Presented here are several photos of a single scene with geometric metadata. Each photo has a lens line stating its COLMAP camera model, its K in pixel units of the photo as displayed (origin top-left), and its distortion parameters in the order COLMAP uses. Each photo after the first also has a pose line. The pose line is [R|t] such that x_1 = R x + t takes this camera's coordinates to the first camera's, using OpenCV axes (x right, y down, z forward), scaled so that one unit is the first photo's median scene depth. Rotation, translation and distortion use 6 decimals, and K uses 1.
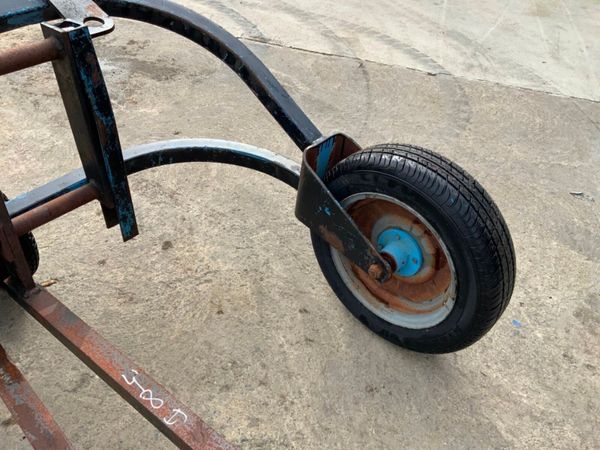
lens RADIAL K [[494.2, 0, 300.0], [0, 494.2, 225.0], [0, 0, 1]] dist [0.111961, -0.229841]
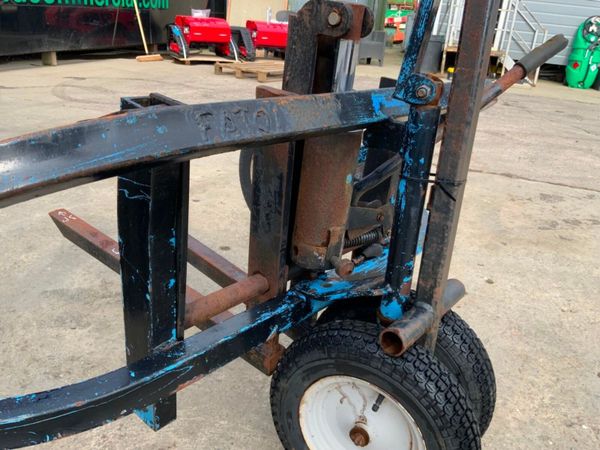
lens RADIAL K [[496.2, 0, 300.0], [0, 496.2, 225.0], [0, 0, 1]] dist [0.078772, -0.151004]
pose [[-0.990145, -0.135432, -0.035642, -0.505872], [-0.090198, 0.422037, 0.902080, -0.726795], [-0.107129, 0.896406, -0.430094, 1.075880]]
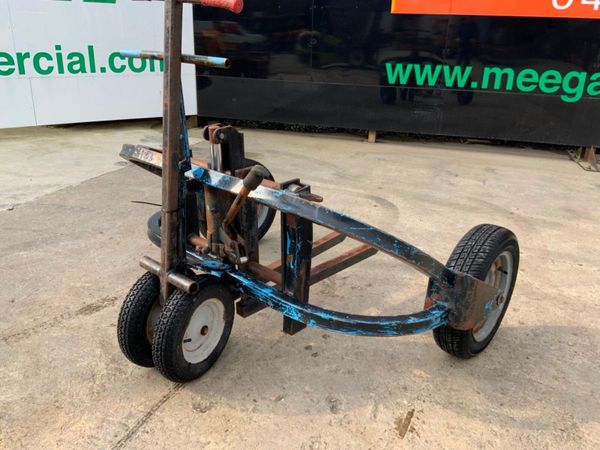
lens RADIAL K [[496.2, 0, 300.0], [0, 496.2, 225.0], [0, 0, 1]] dist [0.078772, -0.151004]
pose [[0.039404, -0.406925, 0.912611, -1.839715], [0.638109, 0.713080, 0.290404, -0.348788], [-0.768937, 0.570902, 0.287761, 0.159391]]
